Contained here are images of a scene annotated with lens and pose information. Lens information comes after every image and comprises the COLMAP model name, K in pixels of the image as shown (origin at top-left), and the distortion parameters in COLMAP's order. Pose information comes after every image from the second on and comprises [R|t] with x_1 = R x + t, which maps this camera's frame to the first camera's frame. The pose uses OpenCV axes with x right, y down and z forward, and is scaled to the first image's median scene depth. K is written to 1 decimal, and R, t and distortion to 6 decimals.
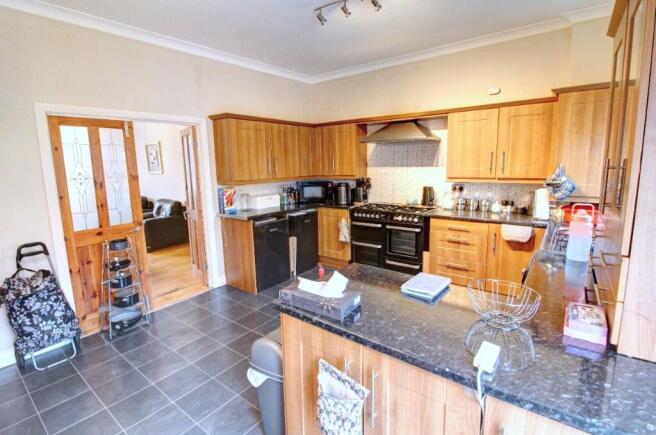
lens RADIAL K [[317.5, 0, 331.2], [0, 317.5, 210.0], [0, 0, 1]] dist [0.000667, -0.011600]
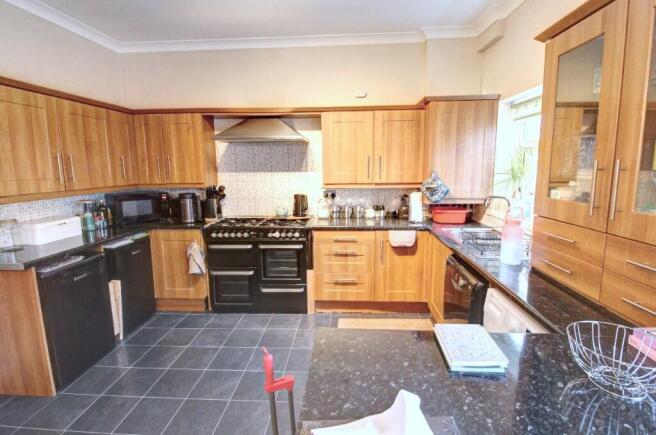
lens RADIAL K [[317.5, 0, 331.2], [0, 317.5, 210.0], [0, 0, 1]] dist [0.000667, -0.011600]
pose [[0.820009, -0.065237, 0.568621, -0.122463], [0.076652, 0.997051, 0.003851, -0.027941], [-0.567195, 0.040428, 0.822591, 0.237263]]
